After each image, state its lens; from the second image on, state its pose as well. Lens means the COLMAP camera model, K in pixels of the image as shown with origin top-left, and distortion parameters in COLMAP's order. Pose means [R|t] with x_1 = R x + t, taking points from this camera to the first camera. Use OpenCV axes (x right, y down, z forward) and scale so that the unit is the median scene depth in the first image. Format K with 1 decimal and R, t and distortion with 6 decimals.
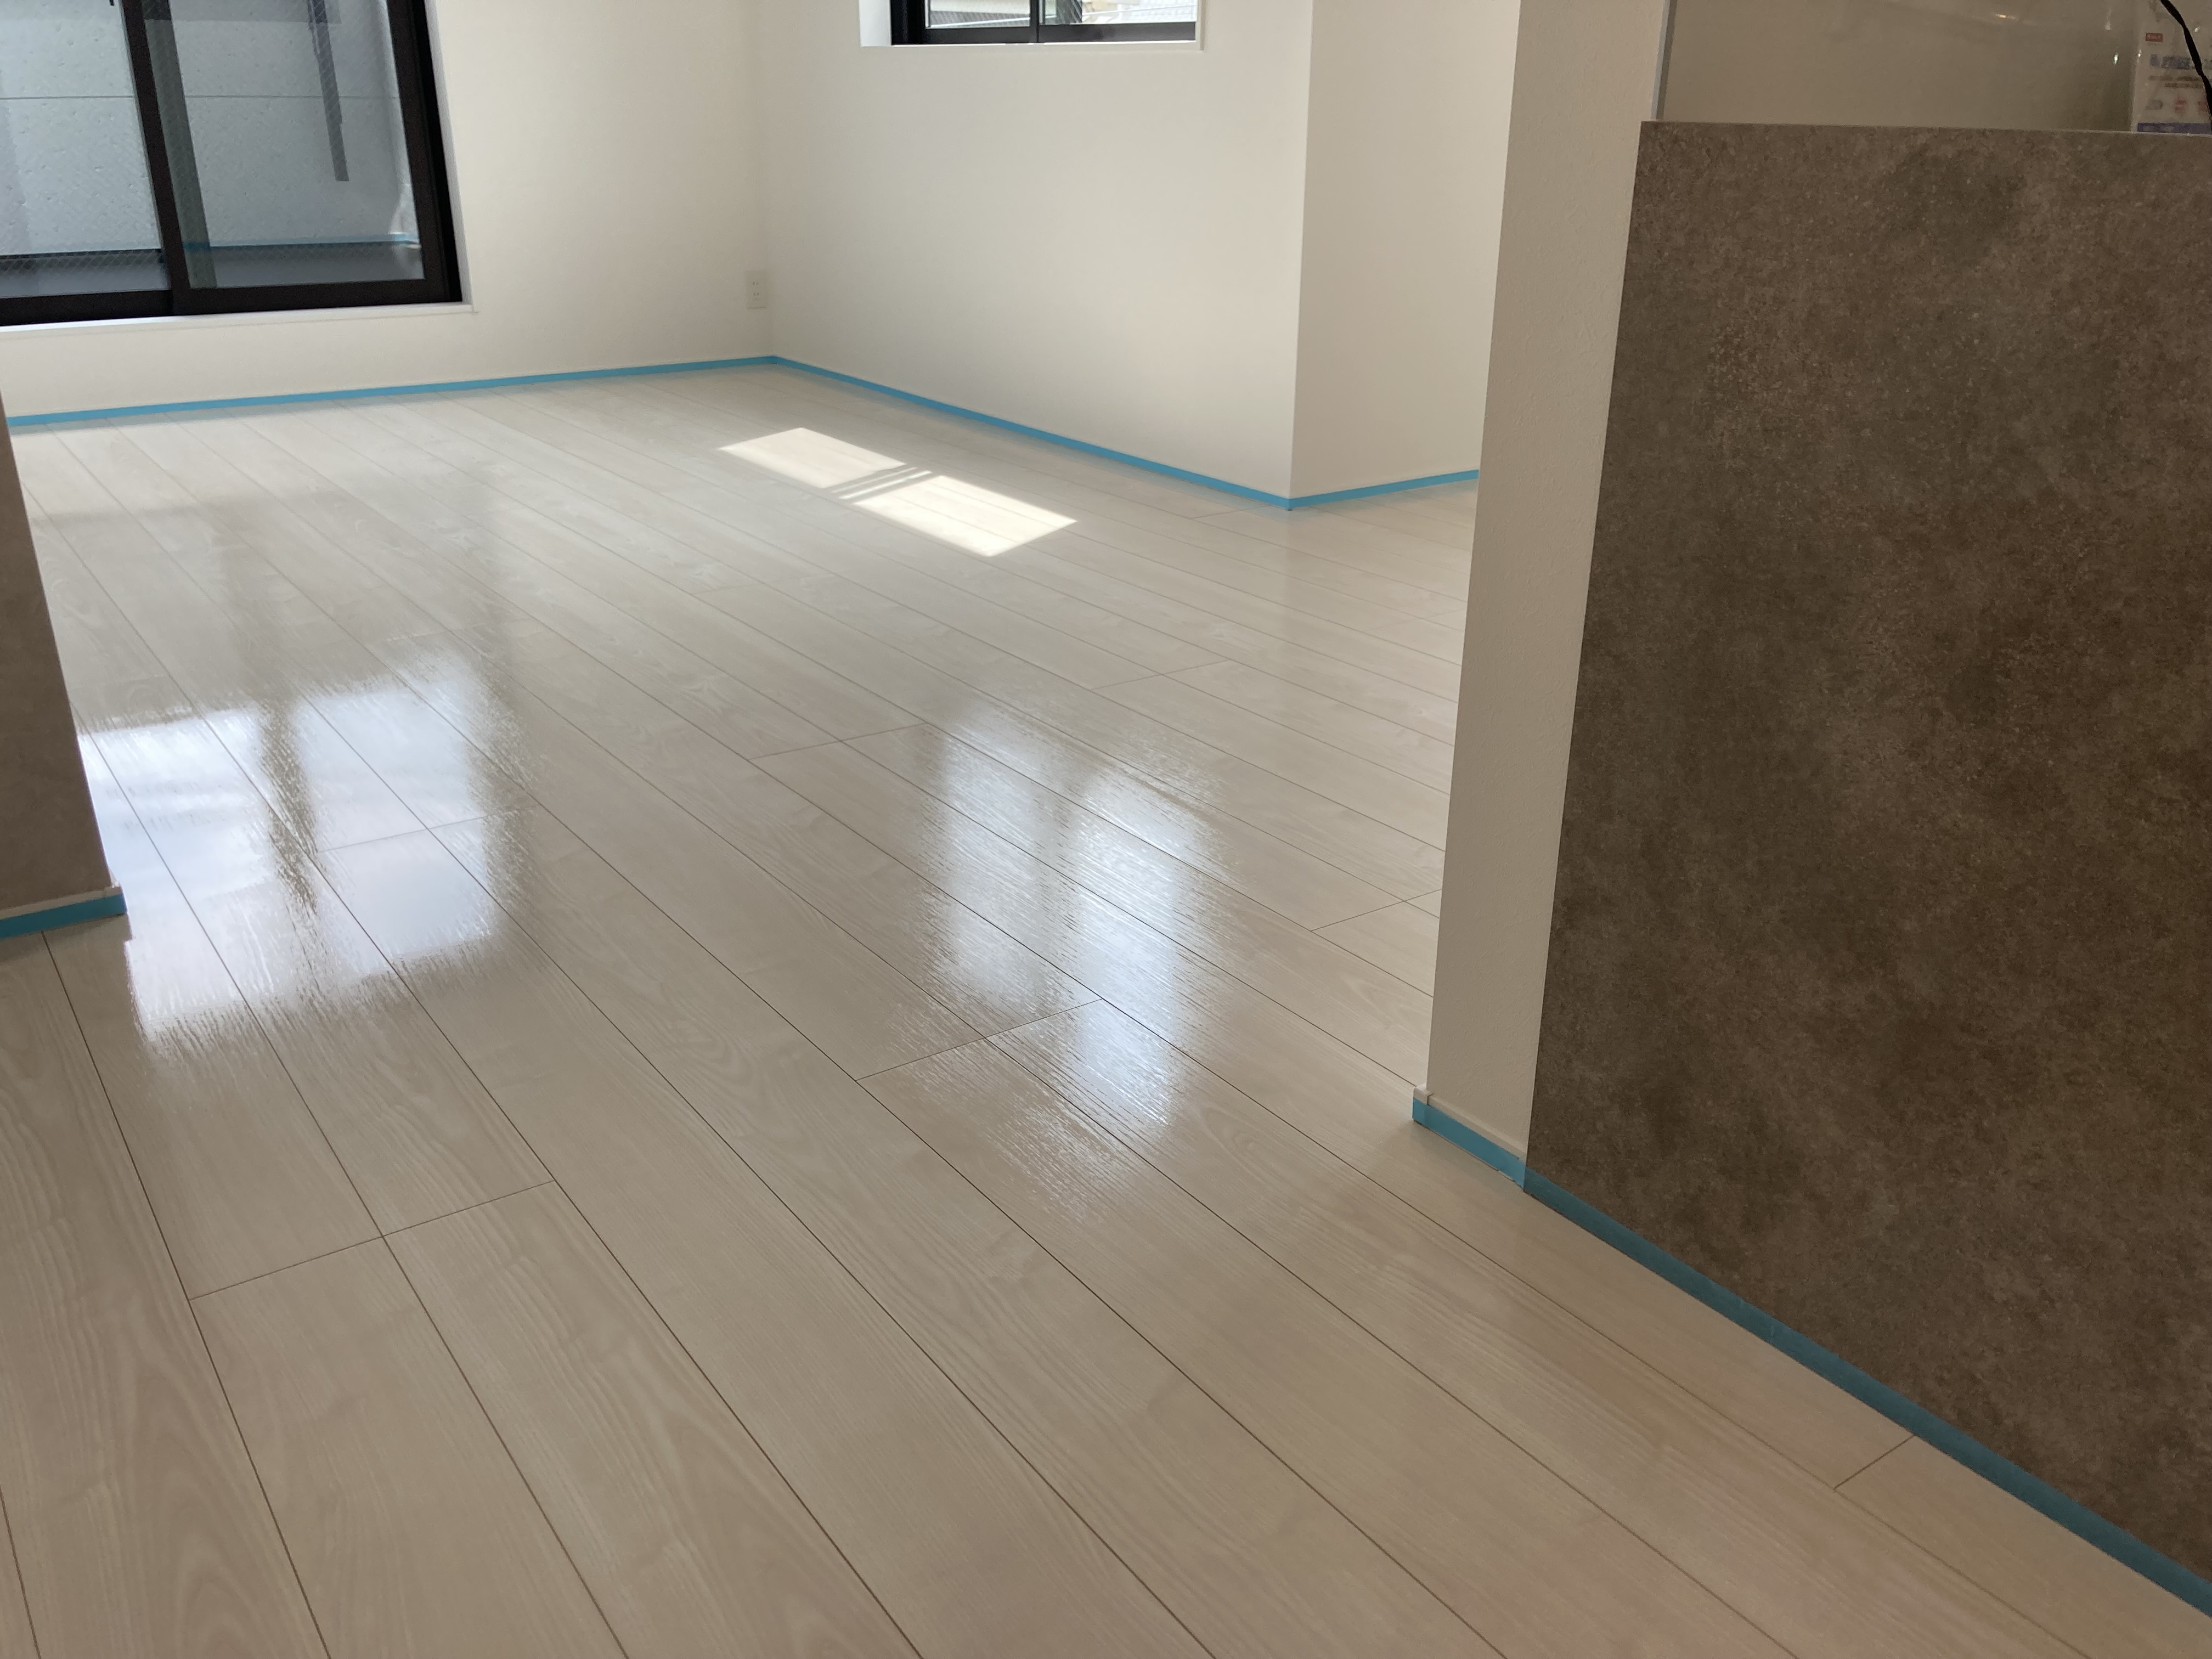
lens RADIAL K [[1816.1, 0, 1126.7], [0, 1816.1, 843.2], [0, 0, 1]] dist [0.035202, -0.029594]
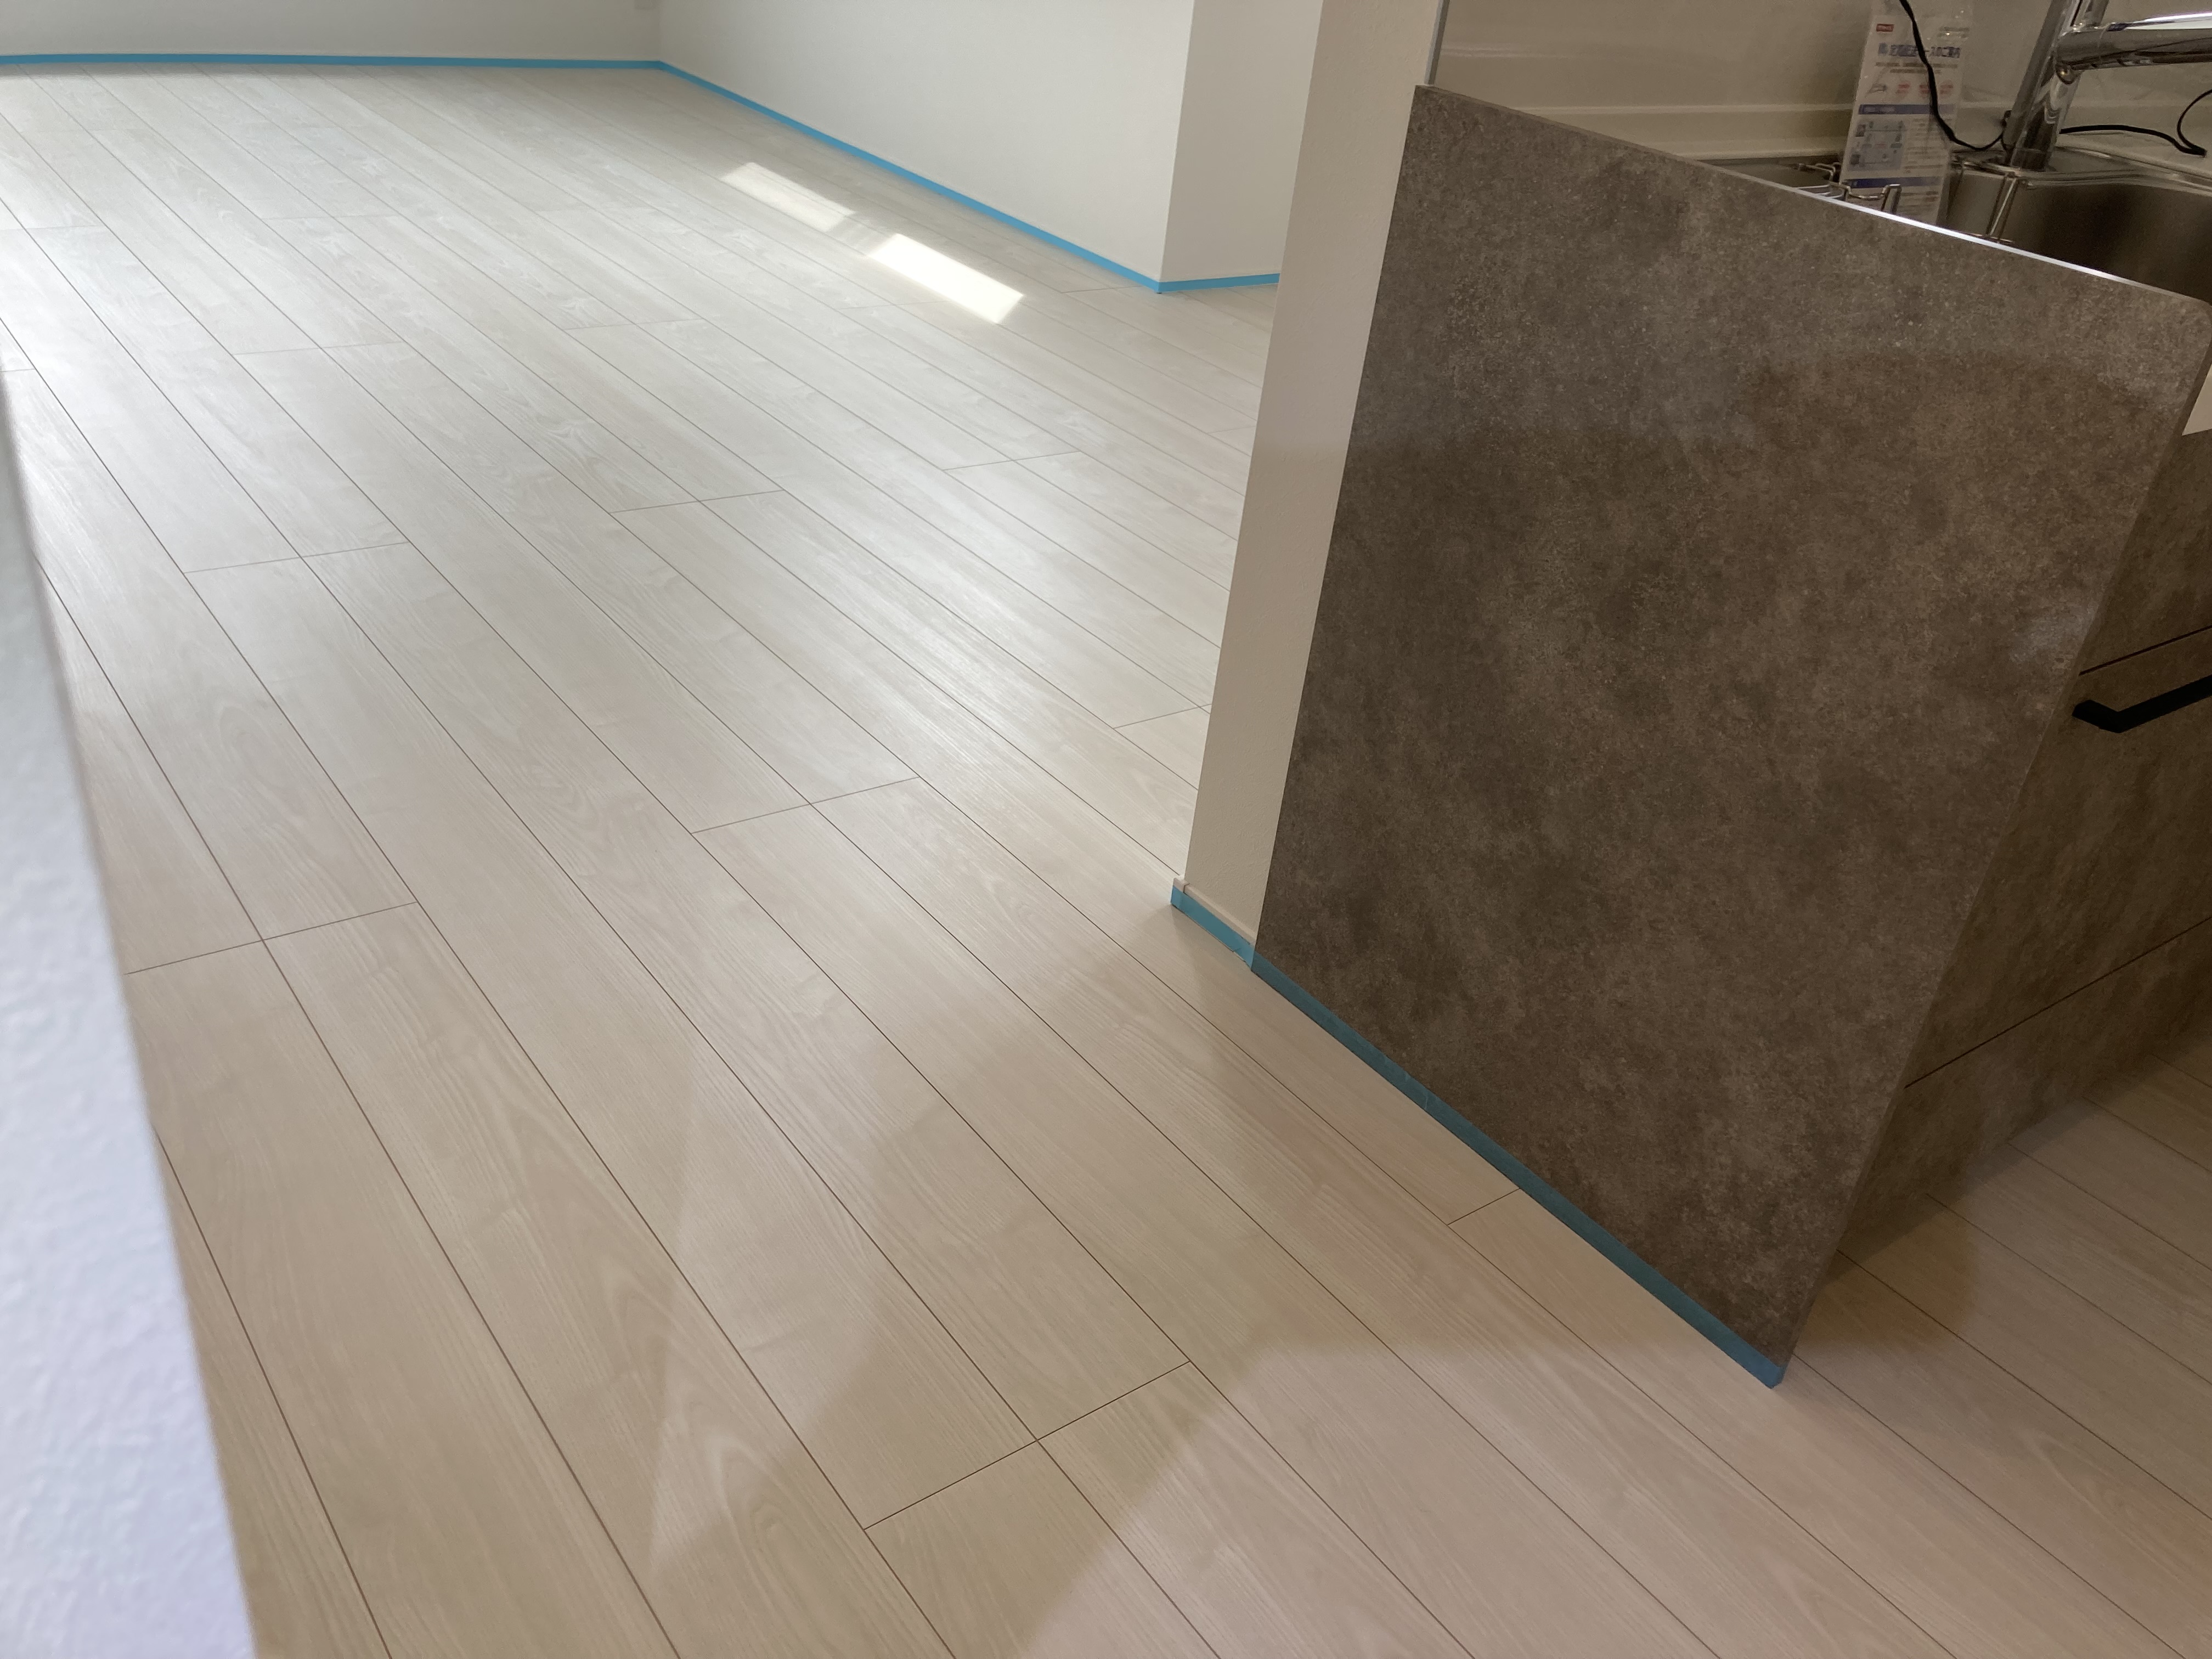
lens RADIAL K [[1816.1, 0, 1116.4], [0, 1816.1, 816.7], [0, 0, 1]] dist [0.035202, -0.029594]
pose [[0.994218, 0.077598, 0.074217, 0.040169], [-0.086731, 0.987843, 0.129012, -0.065058], [-0.063304, -0.134703, 0.988862, -0.183469]]
